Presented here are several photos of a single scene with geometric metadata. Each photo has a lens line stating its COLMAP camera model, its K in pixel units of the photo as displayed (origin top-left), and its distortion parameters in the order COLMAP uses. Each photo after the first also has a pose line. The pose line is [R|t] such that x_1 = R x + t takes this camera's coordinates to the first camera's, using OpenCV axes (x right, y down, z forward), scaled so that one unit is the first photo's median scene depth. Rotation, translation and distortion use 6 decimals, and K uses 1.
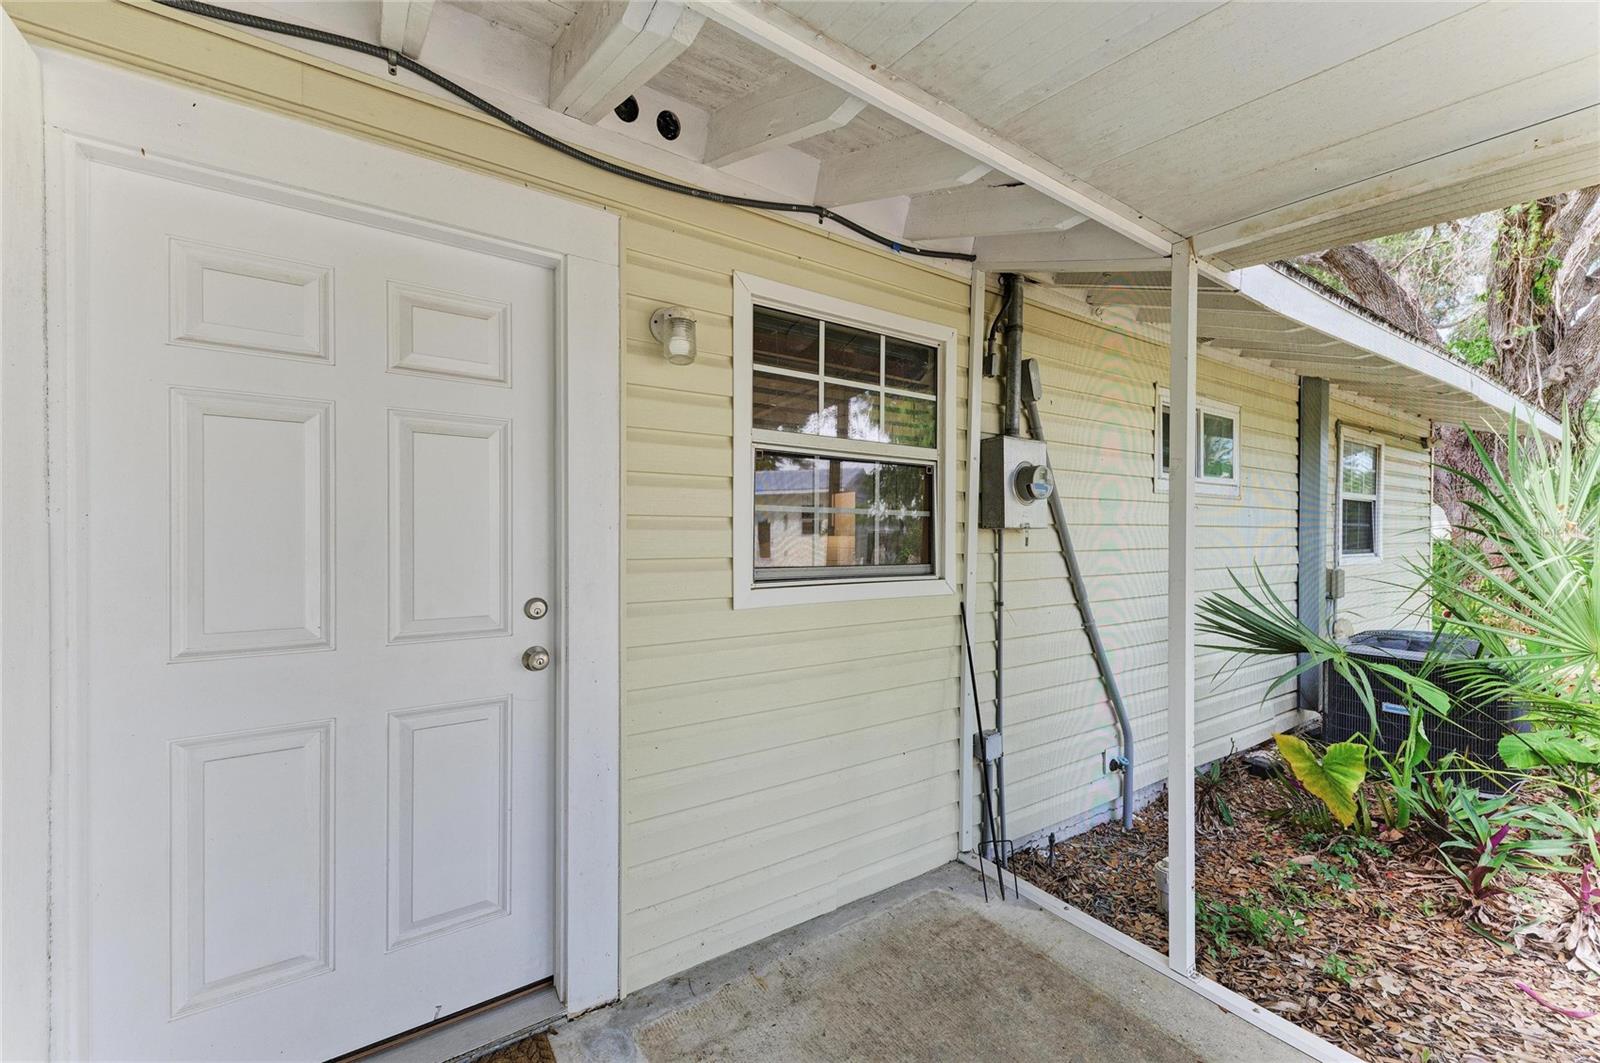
lens RADIAL K [[629.4, 0, 803.5], [0, 629.4, 539.2], [0, 0, 1]] dist [0.021451, -0.008234]
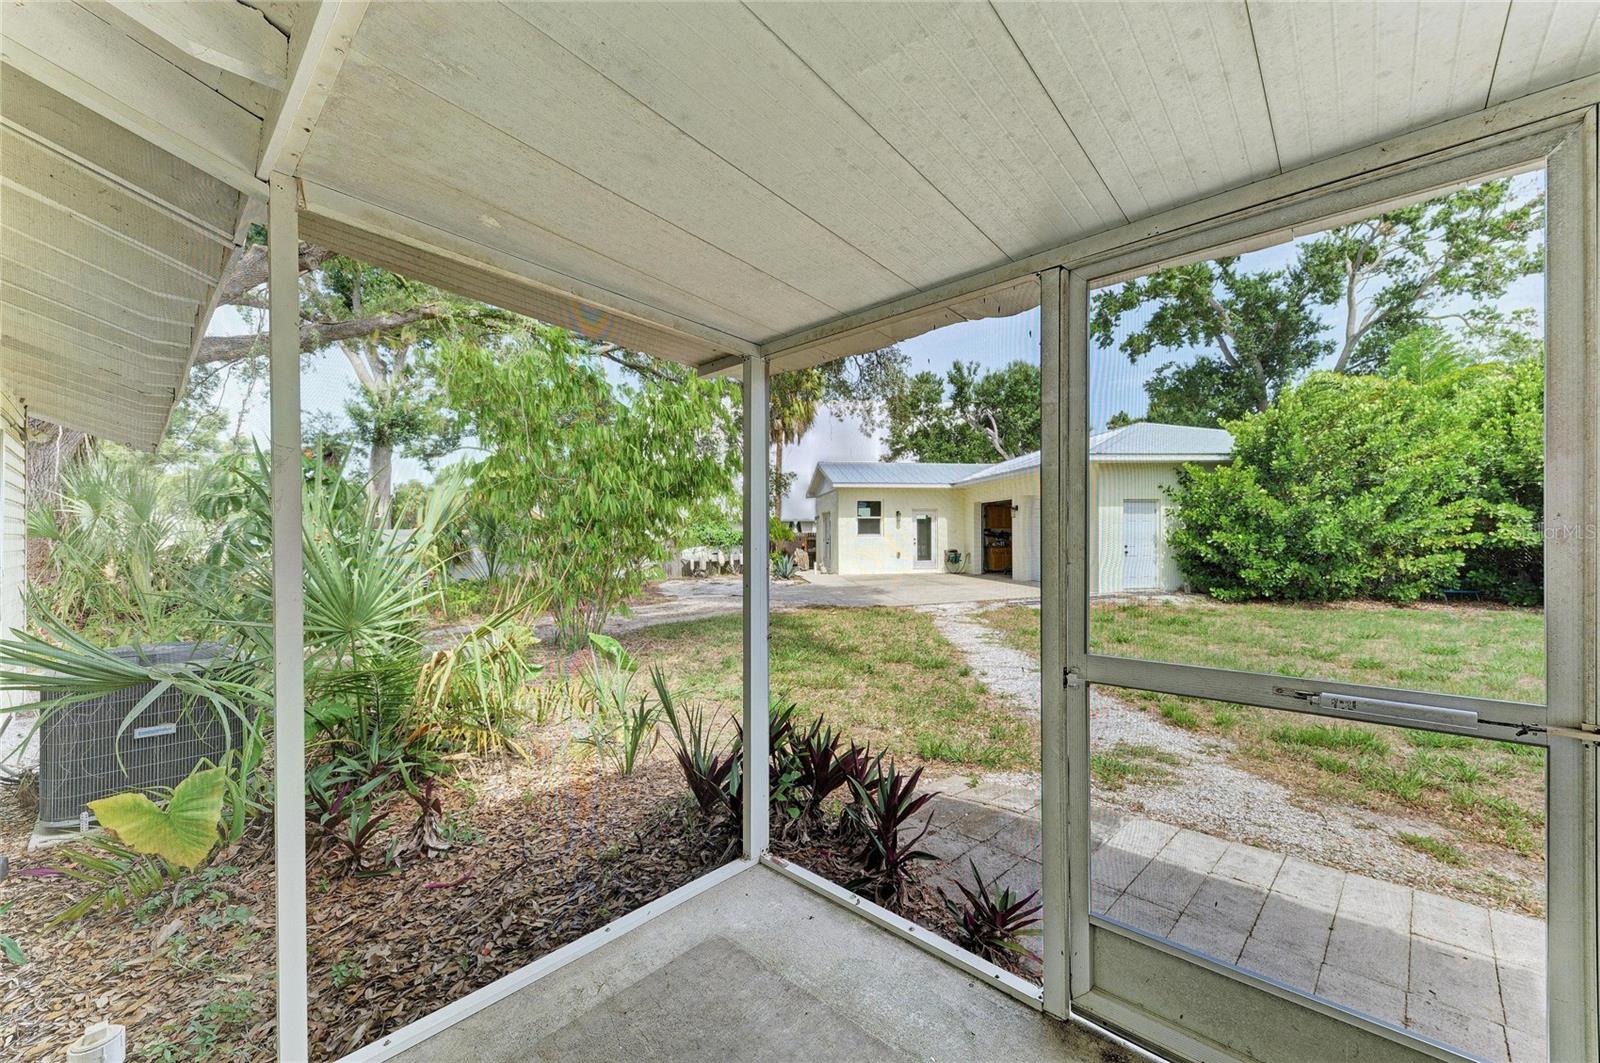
lens RADIAL K [[629.4, 0, 803.5], [0, 629.4, 539.2], [0, 0, 1]] dist [0.021451, -0.008234]
pose [[-0.231256, -0.001121, 0.972892, -0.304980], [0.006776, 0.999973, 0.002763, -0.009953], [-0.972869, 0.007231, -0.231242, 0.518749]]
